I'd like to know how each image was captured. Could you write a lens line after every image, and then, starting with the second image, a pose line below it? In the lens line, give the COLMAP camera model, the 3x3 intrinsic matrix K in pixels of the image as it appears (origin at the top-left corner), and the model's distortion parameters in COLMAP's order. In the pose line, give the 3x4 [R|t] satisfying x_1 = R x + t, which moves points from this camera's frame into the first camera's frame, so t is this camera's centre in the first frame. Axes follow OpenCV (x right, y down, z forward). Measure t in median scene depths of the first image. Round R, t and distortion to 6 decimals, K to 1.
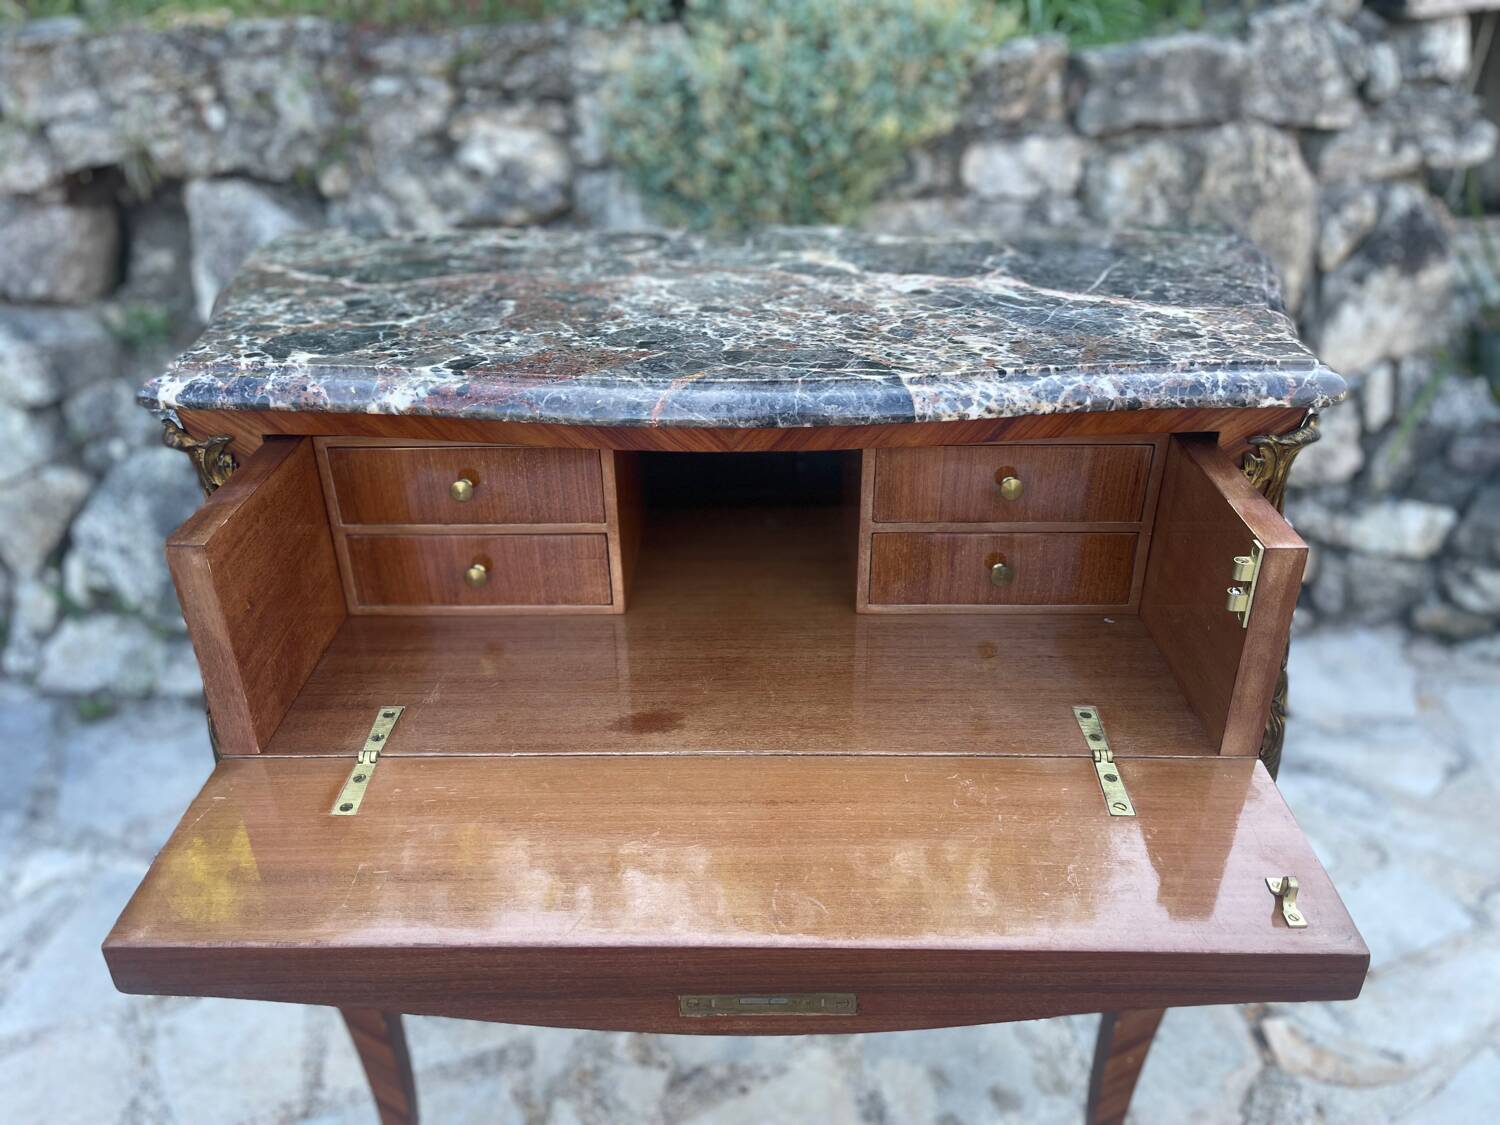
lens RADIAL K [[1152.9, 0, 742.4], [0, 1152.9, 544.7], [0, 0, 1]] dist [0.067883, -0.096008]
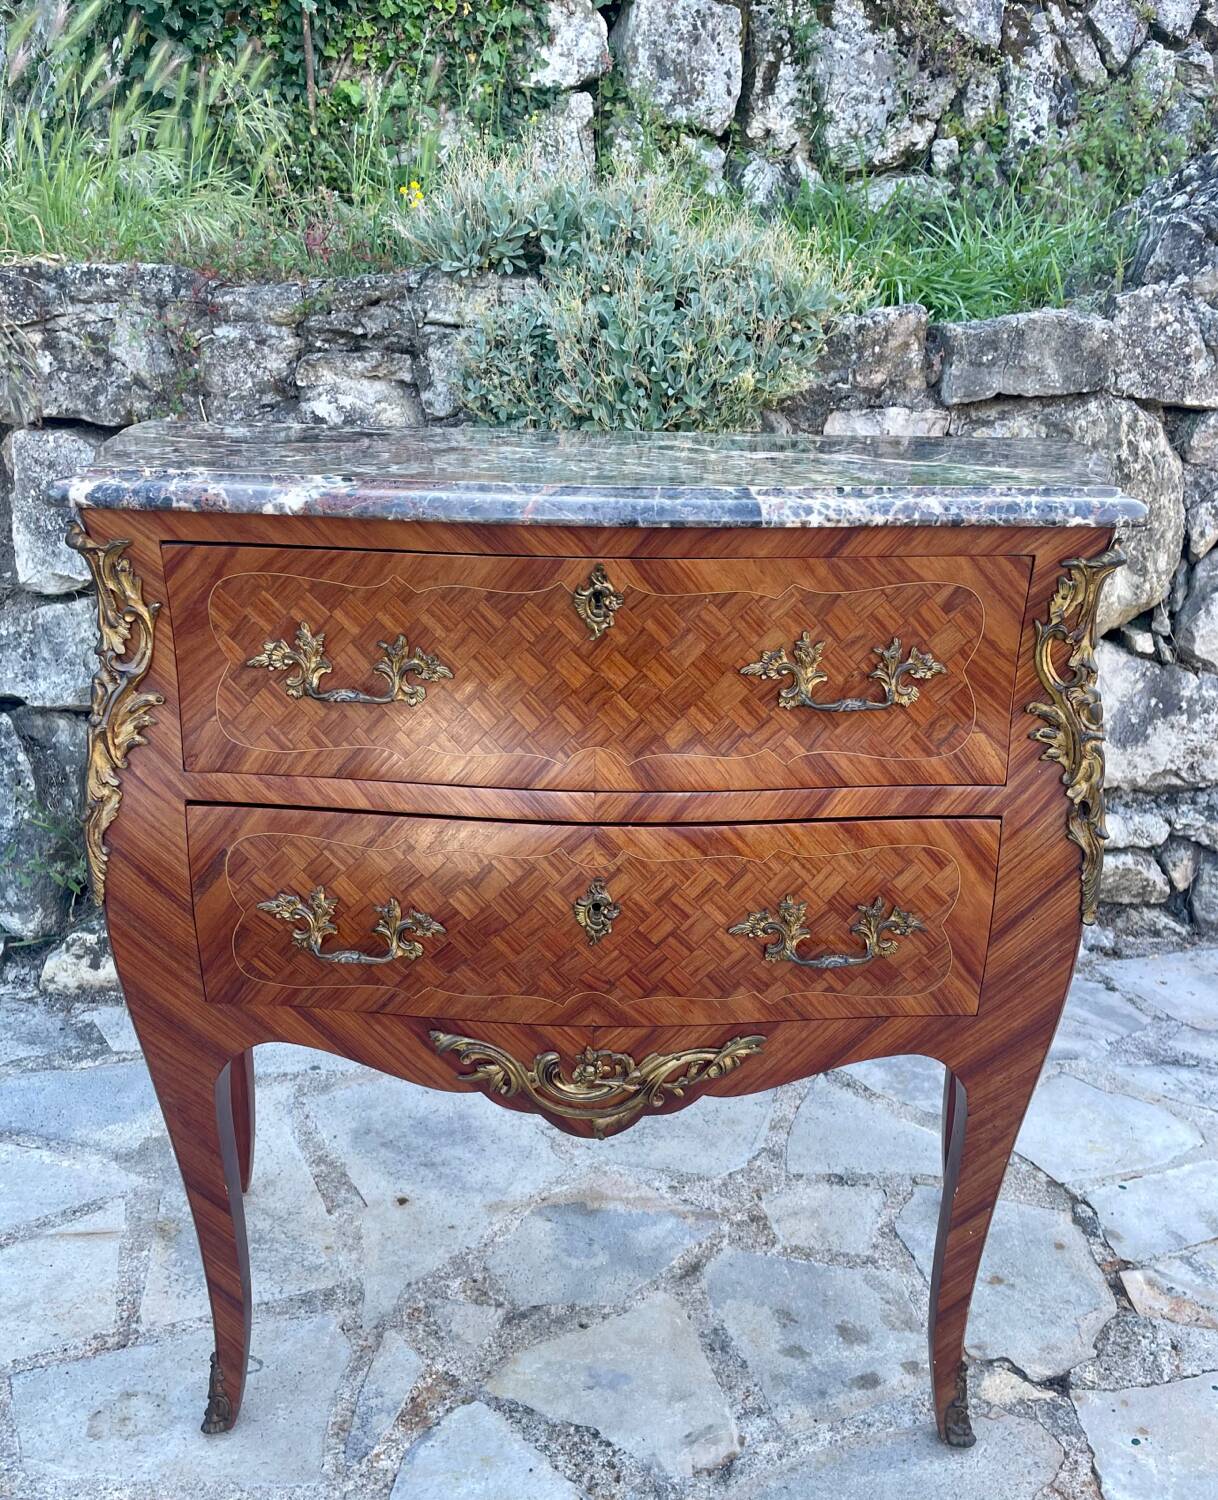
lens RADIAL K [[1373.3, 0, 617.3], [0, 1373.3, 878.4], [0, 0, 1]] dist [0.029773, 0.000000]
pose [[0.999341, 0.020379, 0.030022, -0.018194], [-0.018123, 0.997125, -0.073570, 0.268473], [-0.031435, 0.072977, 0.996838, -0.235287]]
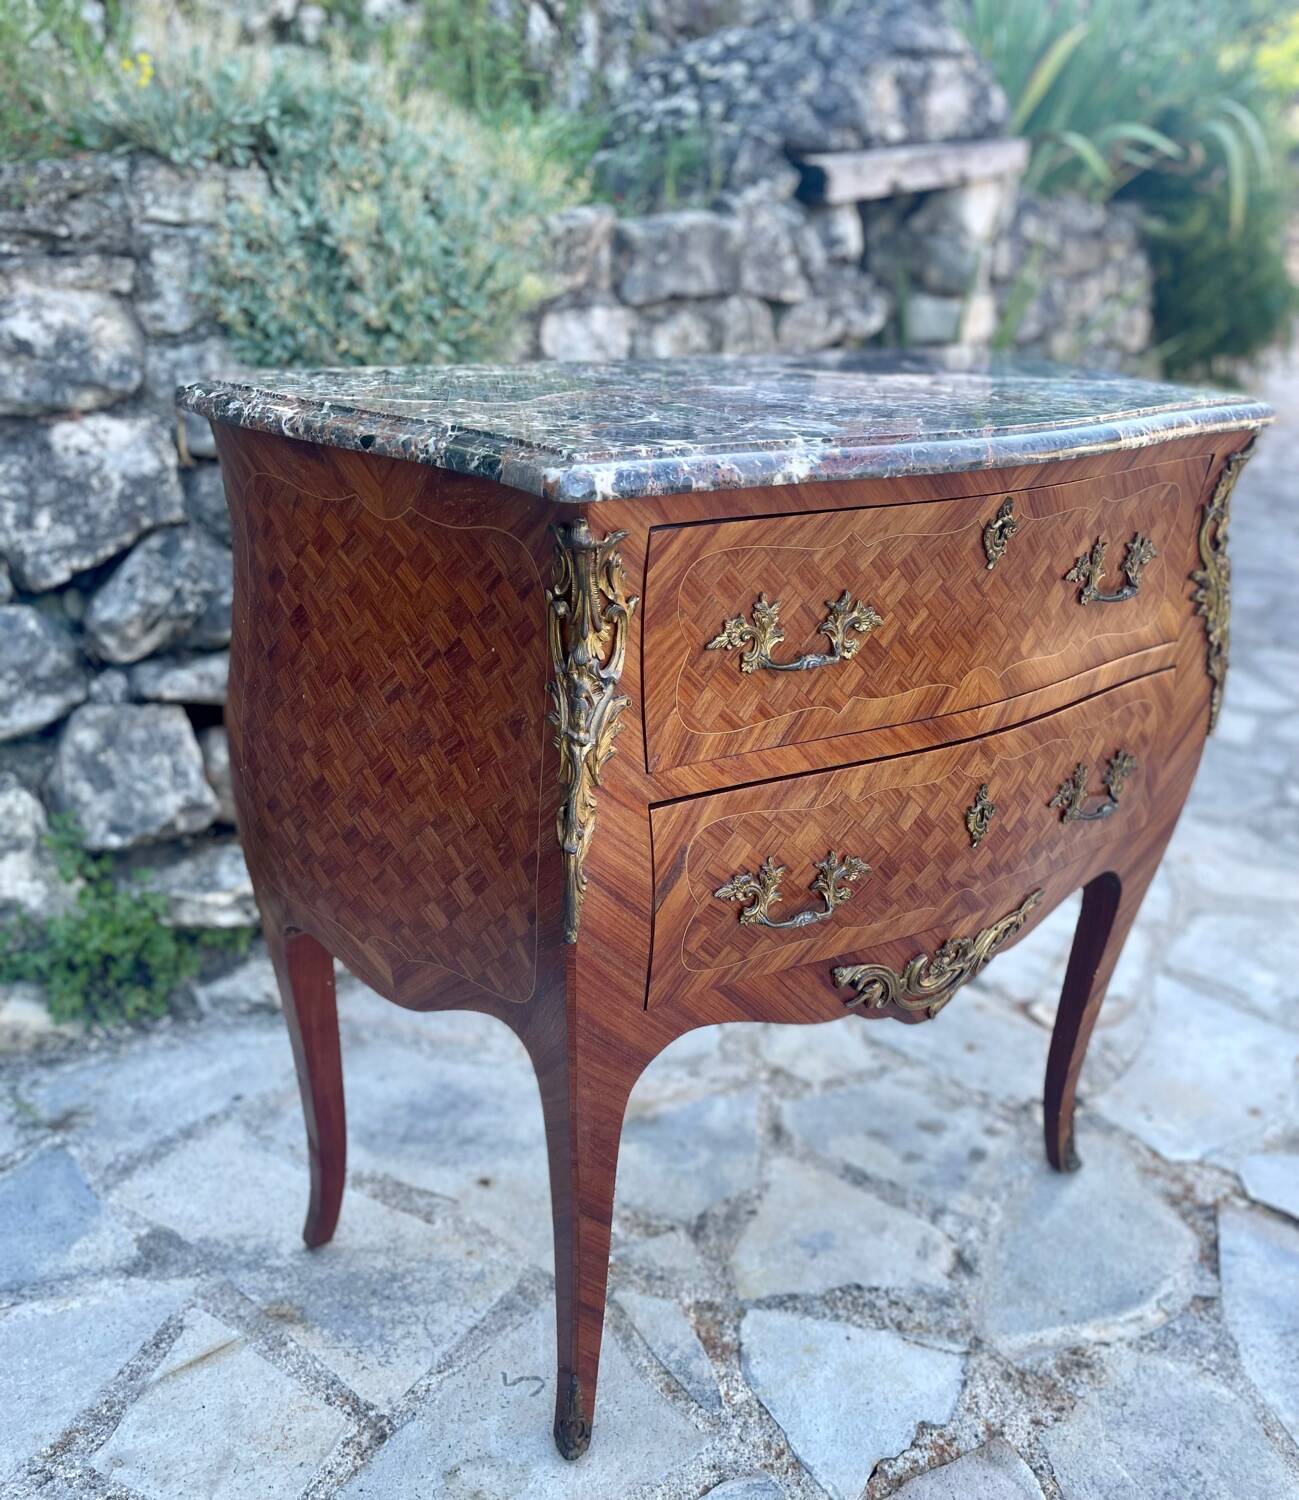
lens RADIAL K [[1333.6, 0, 657.6], [0, 1333.6, 856.6], [0, 0, 1]] dist [0.047370, -0.047647]
pose [[0.785458, -0.233022, 0.573373, -0.982502], [0.231928, 0.969729, 0.076387, 0.078789], [-0.573816, 0.072983, 0.815726, 0.091306]]
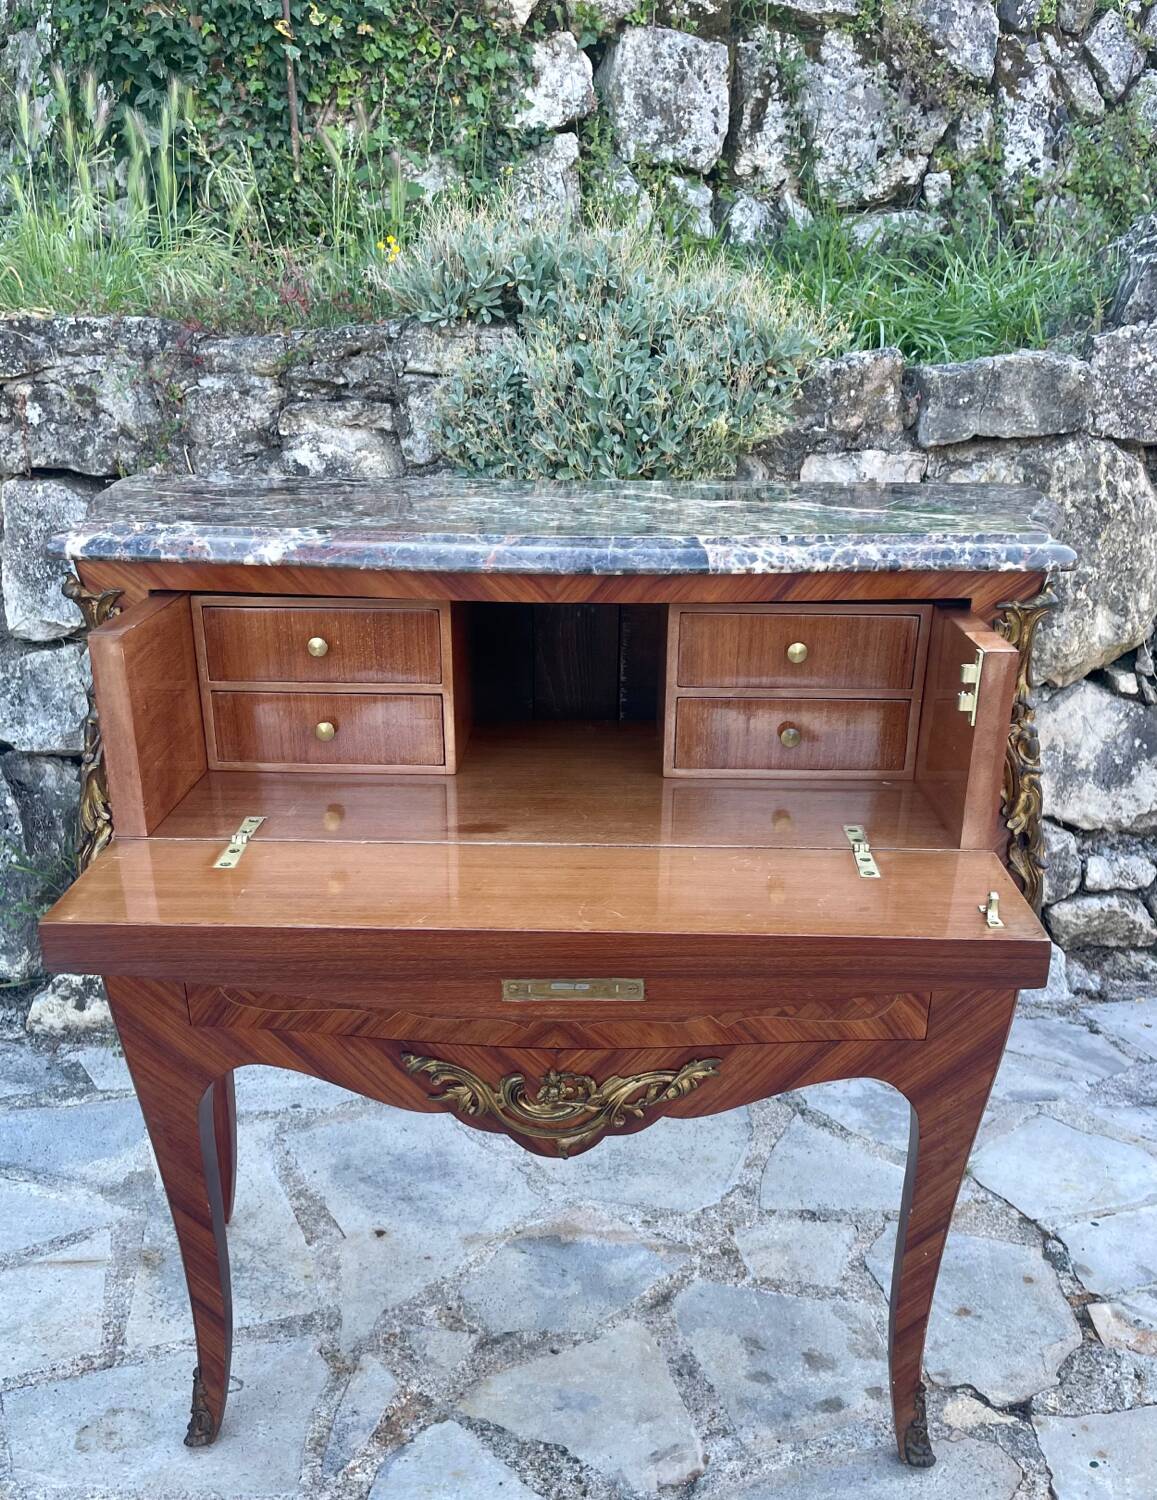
lens RADIAL K [[1438.4, 0, 577.4], [0, 1438.4, 918.8], [0, 0, 1]] dist [0.037343, 0.000000]
pose [[0.999794, 0.020066, 0.003099, 0.013705], [-0.019734, 0.996252, -0.084218, 0.302956], [-0.004777, 0.084139, 0.996443, -0.358716]]
